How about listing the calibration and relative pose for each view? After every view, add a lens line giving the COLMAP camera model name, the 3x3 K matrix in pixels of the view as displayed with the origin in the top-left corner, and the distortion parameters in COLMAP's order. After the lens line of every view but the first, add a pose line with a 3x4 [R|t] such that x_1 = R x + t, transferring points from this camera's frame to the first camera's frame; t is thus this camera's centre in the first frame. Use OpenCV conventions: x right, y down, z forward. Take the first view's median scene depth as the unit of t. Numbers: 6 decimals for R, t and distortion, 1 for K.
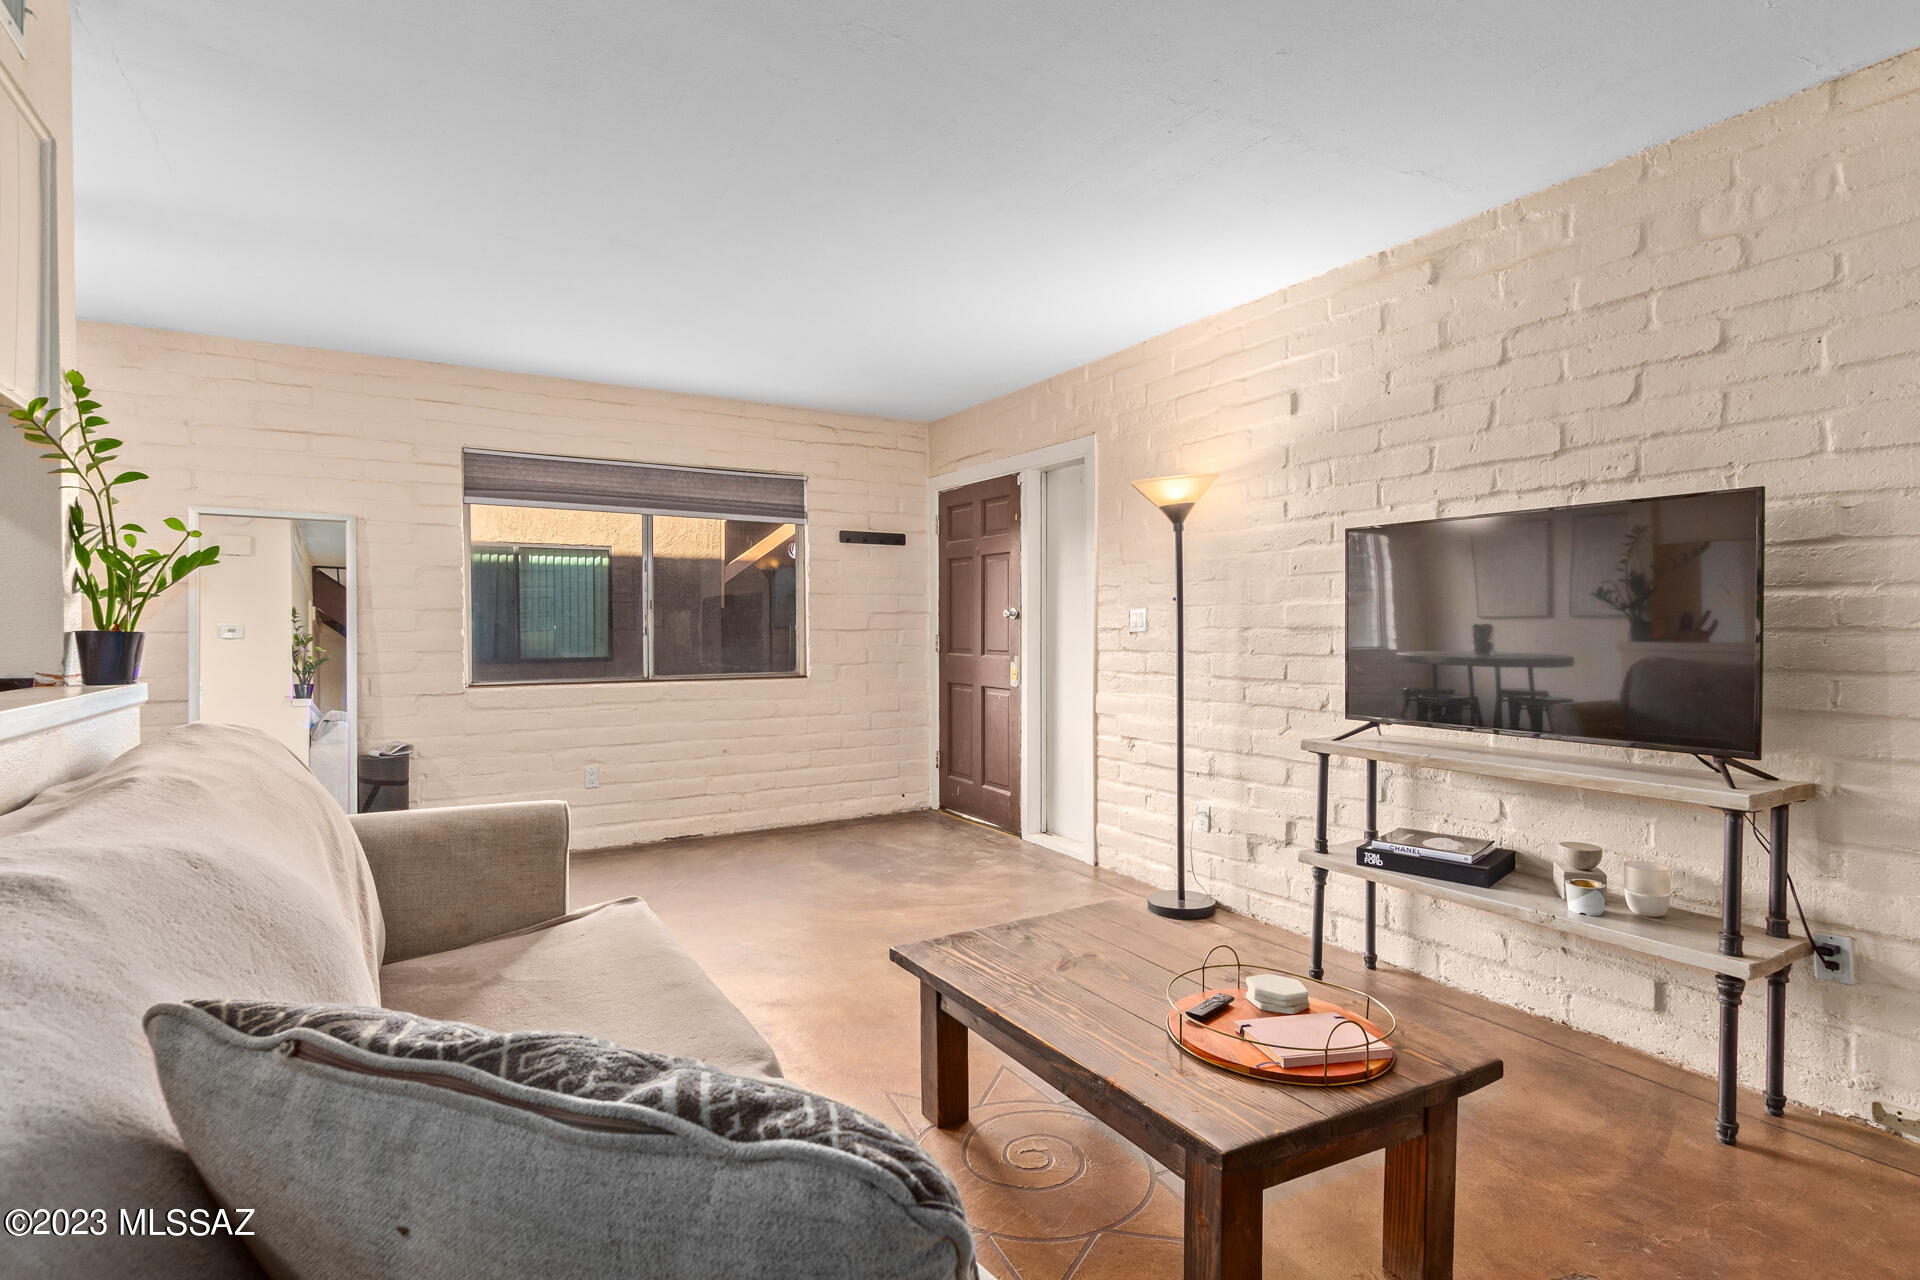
lens RADIAL K [[957.0, 0, 960.3], [0, 957.0, 641.7], [0, 0, 1]] dist [0.020724, -0.011653]
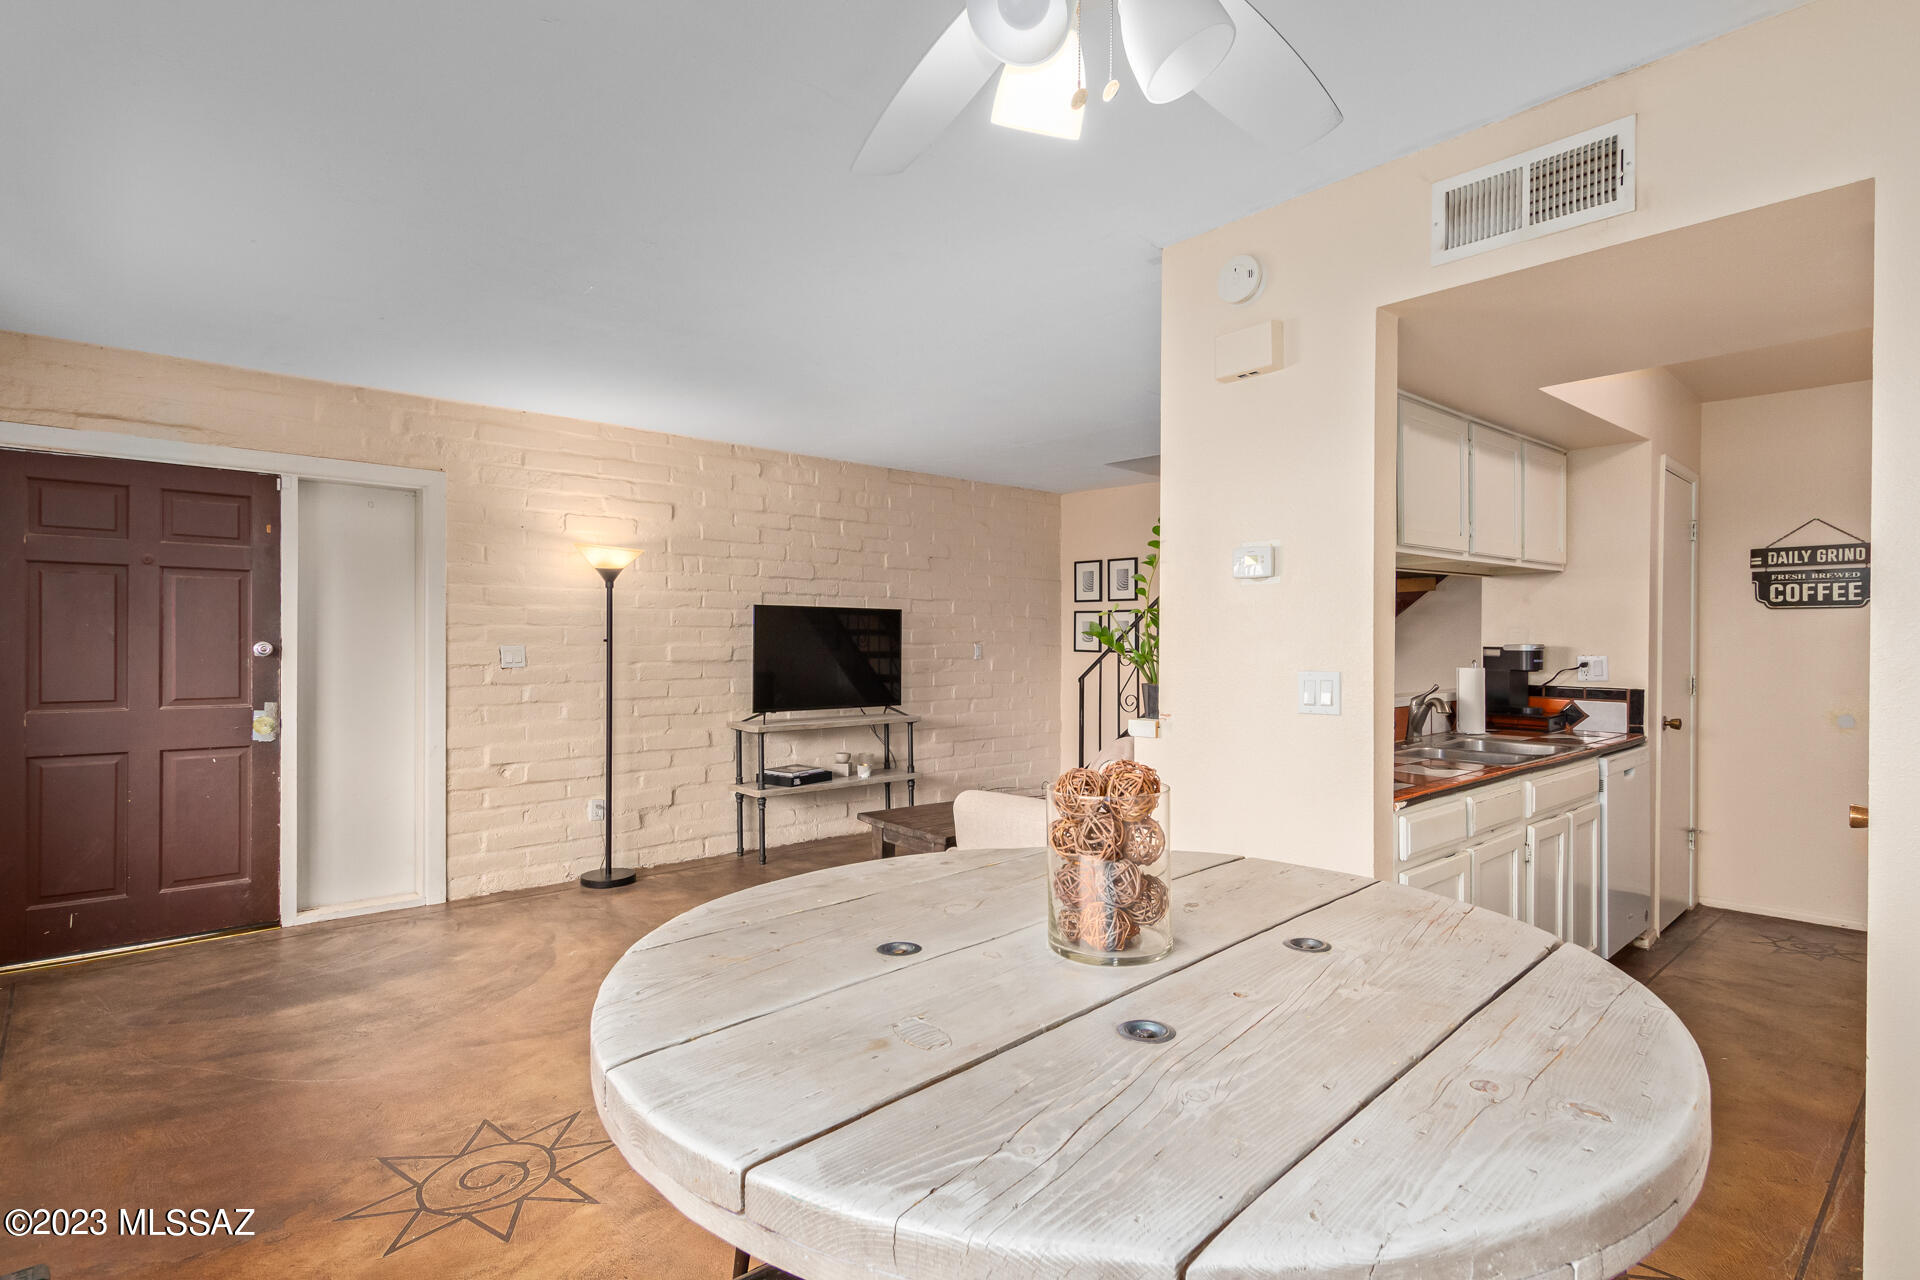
lens RADIAL K [[957.0, 0, 950.0], [0, 957.0, 643.6], [0, 0, 1]] dist [0.020724, -0.011653]
pose [[-0.189424, -0.005105, 0.981882, -1.144262], [0.011479, 0.999907, 0.007413, -0.045646], [-0.981828, 0.012675, -0.189348, 0.810705]]
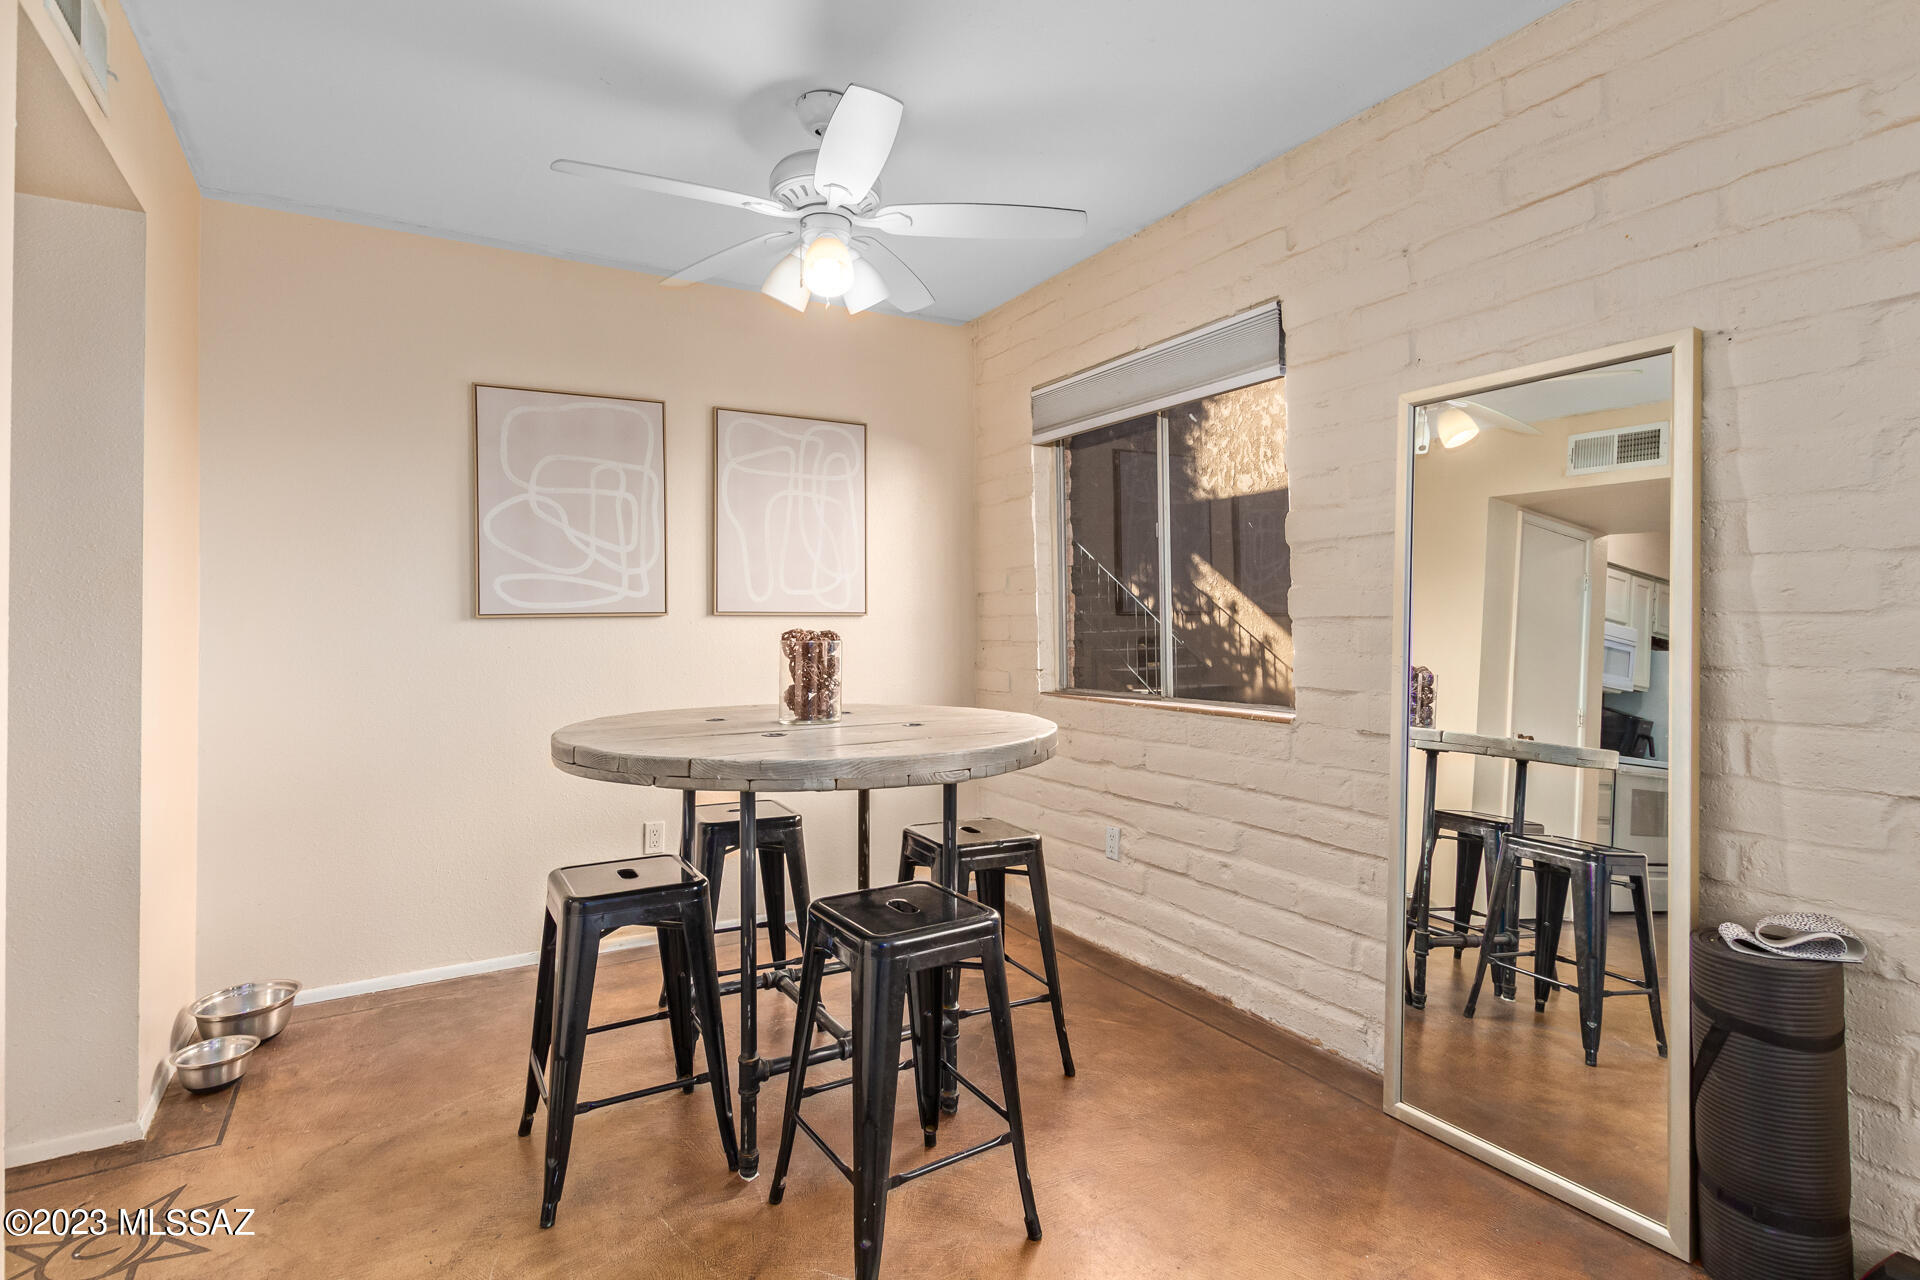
lens RADIAL K [[957.0, 0, 935.4], [0, 957.0, 596.7], [0, 0, 1]] dist [0.020724, -0.011653]
pose [[-0.037662, -0.024502, -0.998990, -0.243343], [-0.001158, 0.999700, -0.024476, -0.008440], [0.999290, 0.000235, -0.037679, 0.796898]]
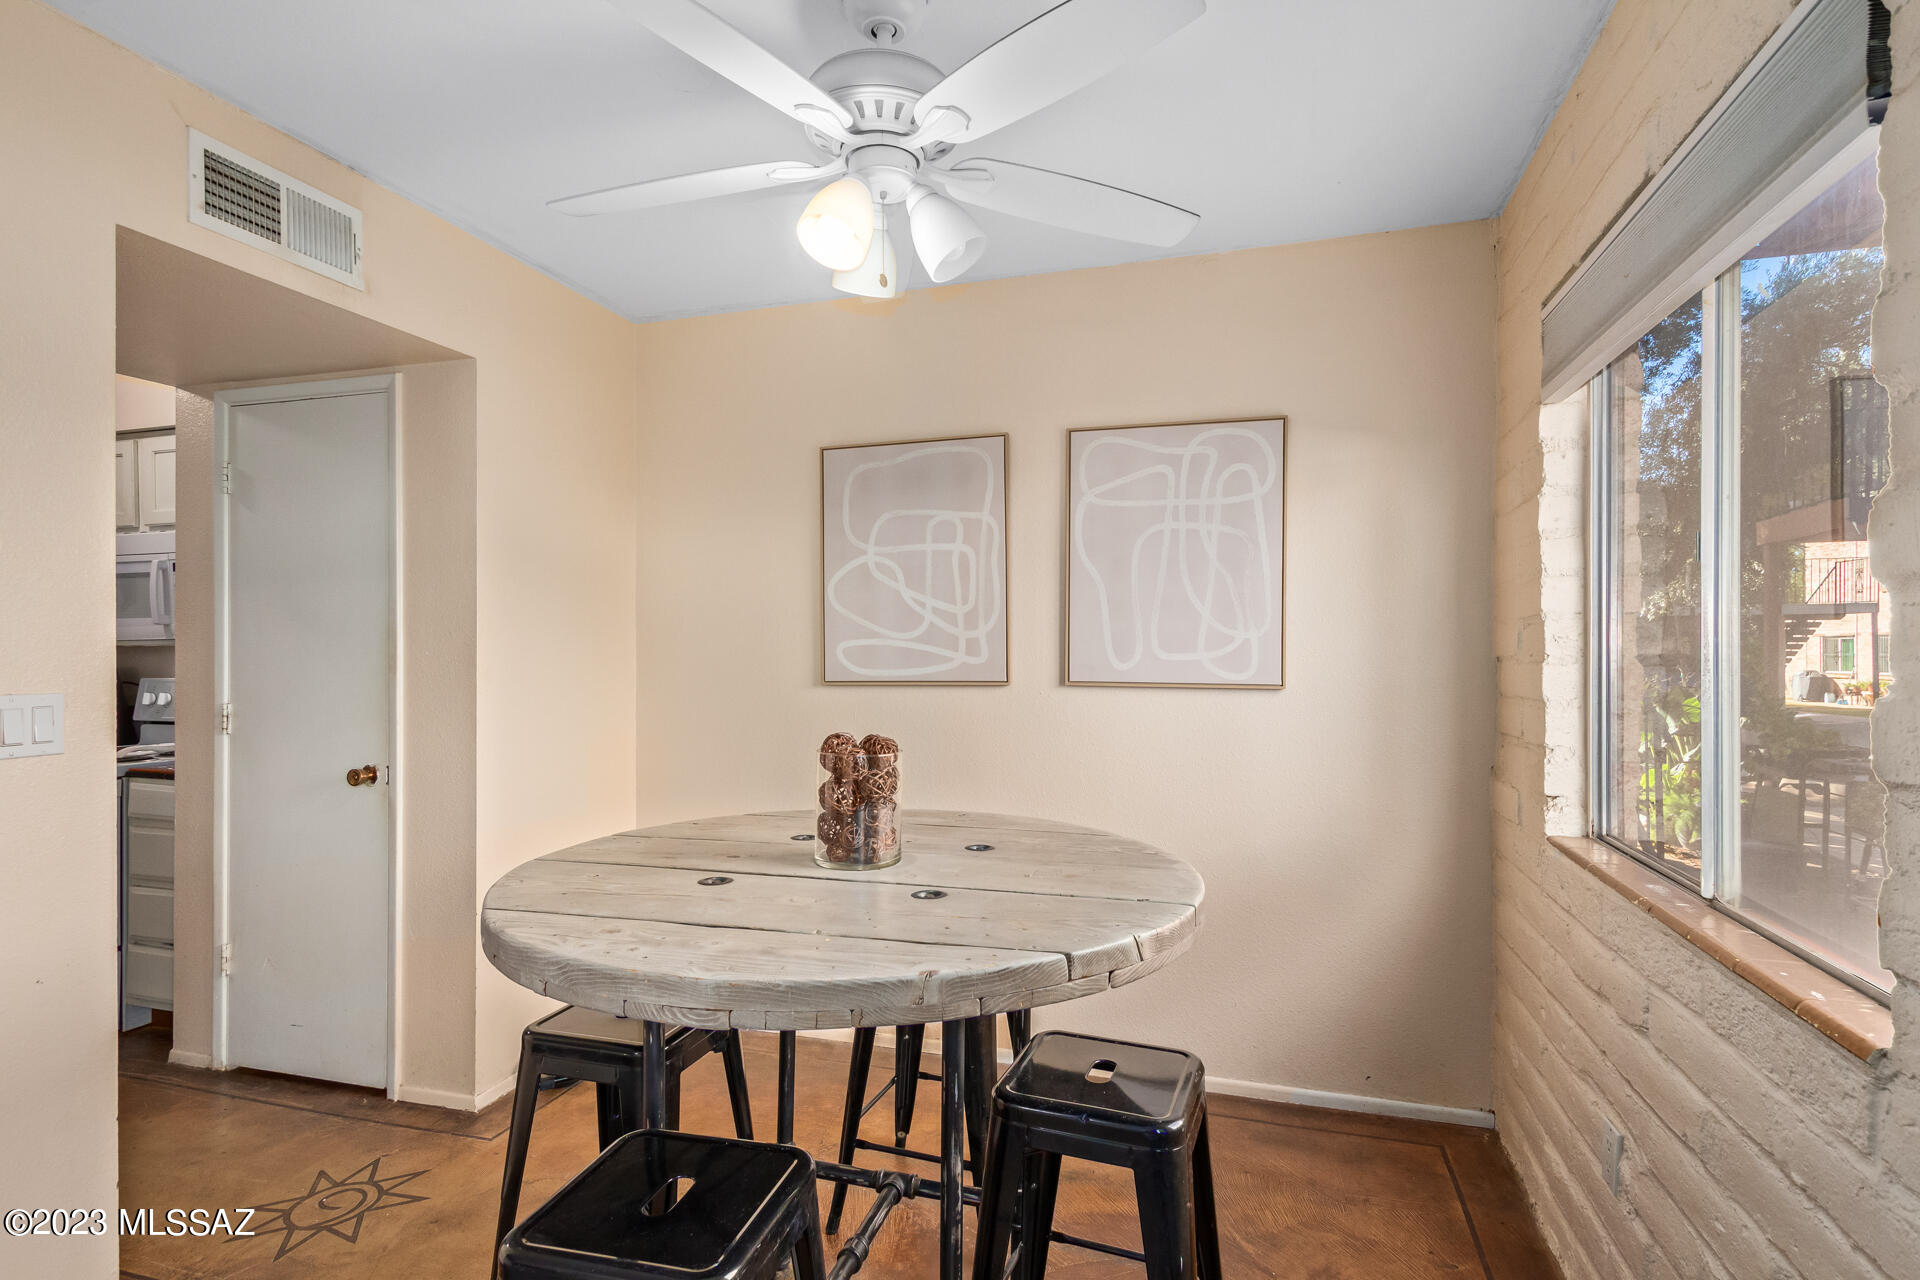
lens RADIAL K [[957.0, 0, 952.1], [0, 957.0, 650.0], [0, 0, 1]] dist [0.020724, -0.011653]
pose [[-0.747881, -0.000747, -0.663833, -0.594023], [-0.006975, 0.999953, 0.006733, -0.046002], [0.663797, 0.009666, -0.747851, 1.060606]]
